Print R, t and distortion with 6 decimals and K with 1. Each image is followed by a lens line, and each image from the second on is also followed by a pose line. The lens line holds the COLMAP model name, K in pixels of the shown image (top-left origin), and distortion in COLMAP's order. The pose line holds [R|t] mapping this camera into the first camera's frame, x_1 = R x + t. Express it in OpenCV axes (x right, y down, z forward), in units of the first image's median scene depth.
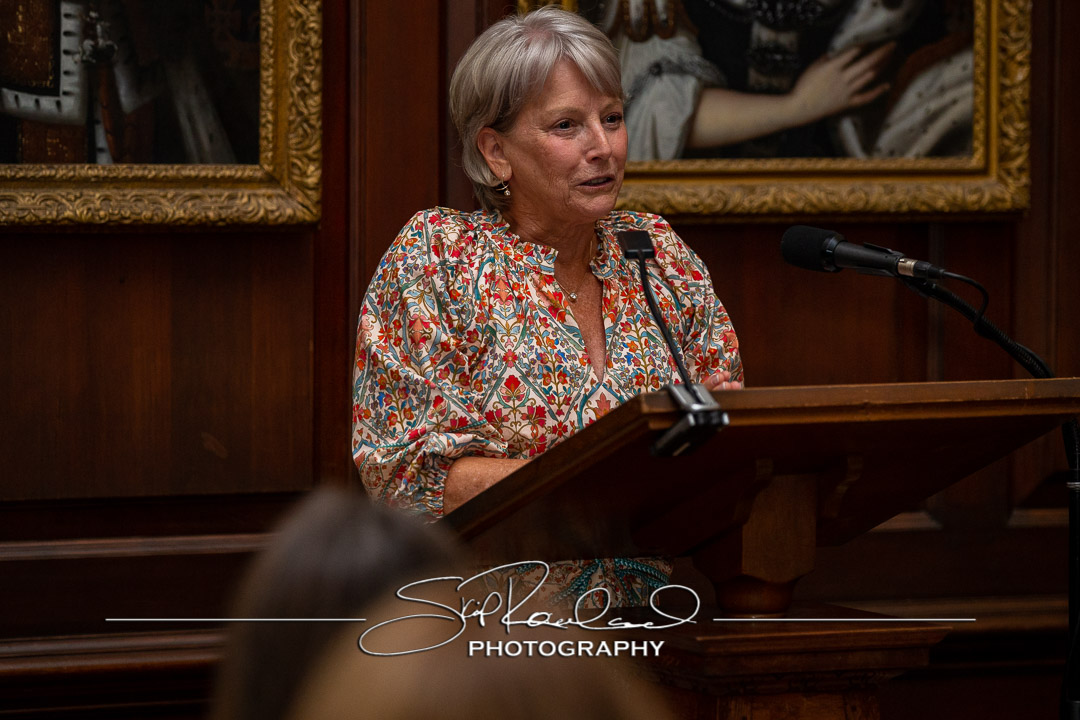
lens RADIAL K [[4943.4, 0, 549.3], [0, 4943.4, 356.3], [0, 0, 1]] dist [0.735277, 0.000000]
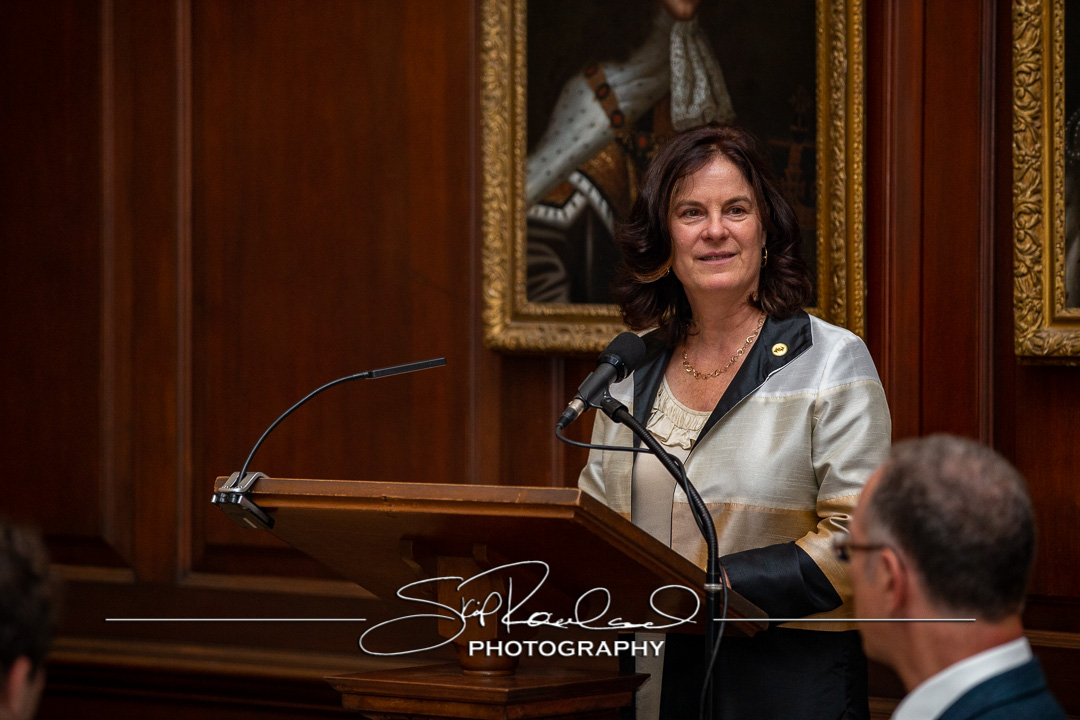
lens RADIAL K [[4952.1, 0, 540.5], [0, 4952.1, 359.2], [0, 0, 1]] dist [0.432295, 0.000000]
pose [[0.427326, 0.017819, -0.903922, 1.187625], [-0.046474, 0.998917, -0.002278, -0.023694], [0.902902, 0.042982, 0.427691, 0.496736]]
